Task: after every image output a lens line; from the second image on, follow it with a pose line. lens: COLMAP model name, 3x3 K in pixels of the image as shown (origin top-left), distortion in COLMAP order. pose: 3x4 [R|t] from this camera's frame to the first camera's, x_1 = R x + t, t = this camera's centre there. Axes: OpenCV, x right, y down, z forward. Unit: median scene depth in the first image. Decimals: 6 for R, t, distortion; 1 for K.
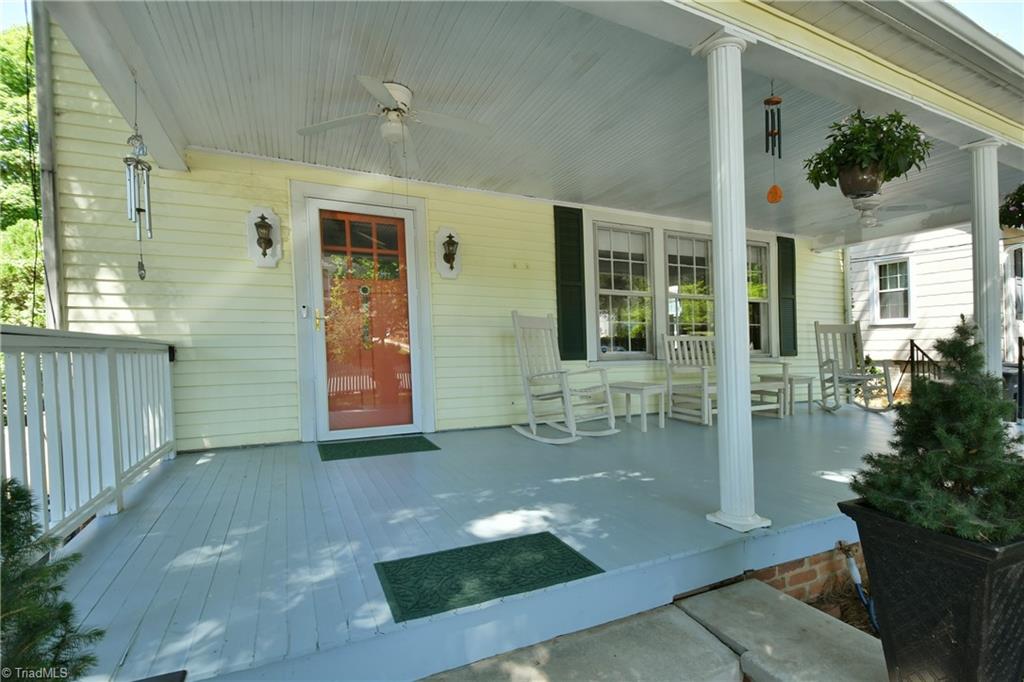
lens RADIAL K [[467.2, 0, 512.0], [0, 467.2, 341.0], [0, 0, 1]] dist [0.011199, -0.000078]
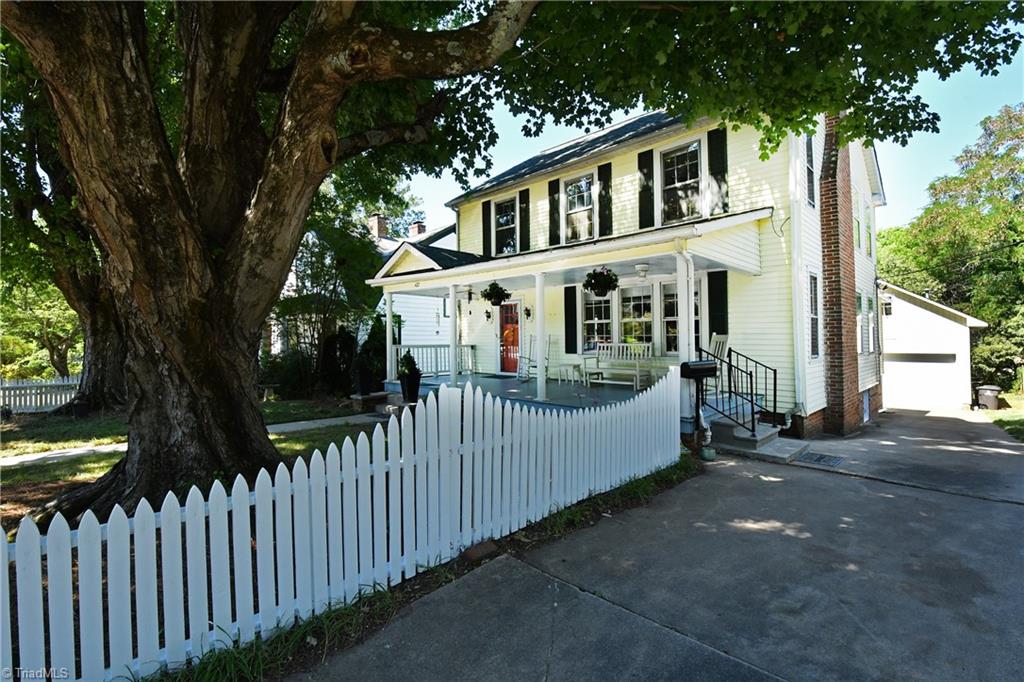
lens RADIAL K [[467.2, 0, 512.0], [0, 467.2, 341.0], [0, 0, 1]] dist [0.011199, -0.000078]
pose [[0.346464, 0.000326, -0.938063, 2.102927], [-0.000747, 1.000000, 0.000072, -0.021050], [0.938063, 0.000676, 0.346464, -0.036562]]
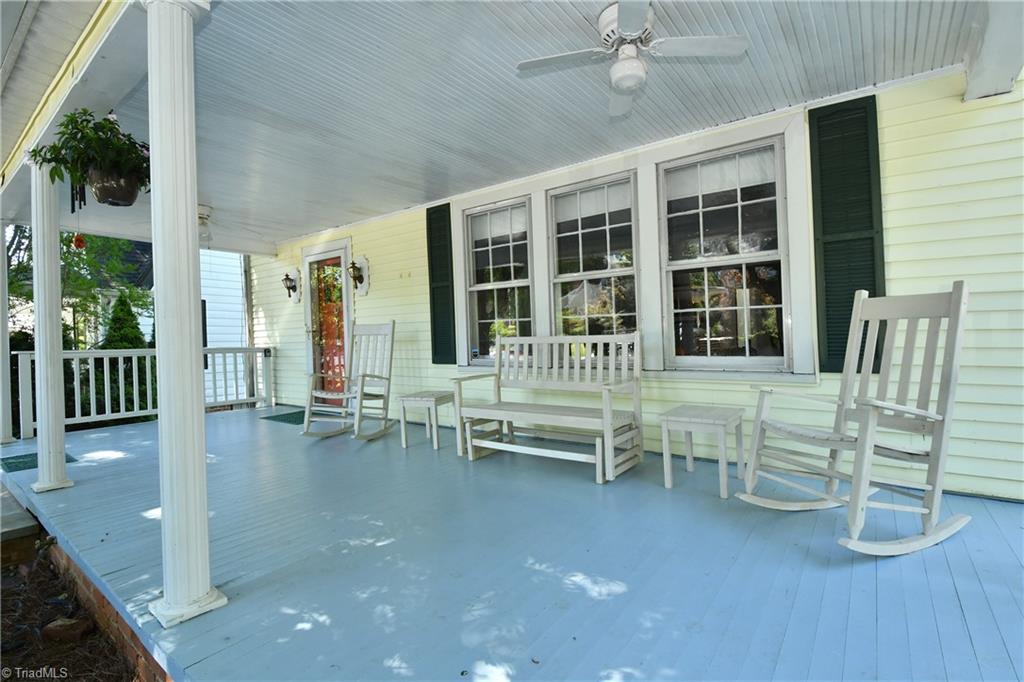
lens RADIAL K [[490.4, 0, 512.0], [0, 490.4, 341.0], [0, 0, 1]] dist [0.013585, -0.000098]
pose [[0.465490, -0.002288, -0.885050, 1.075497], [0.022010, 0.999717, 0.008992, -0.012569], [0.884779, -0.023666, 0.465409, 0.649800]]
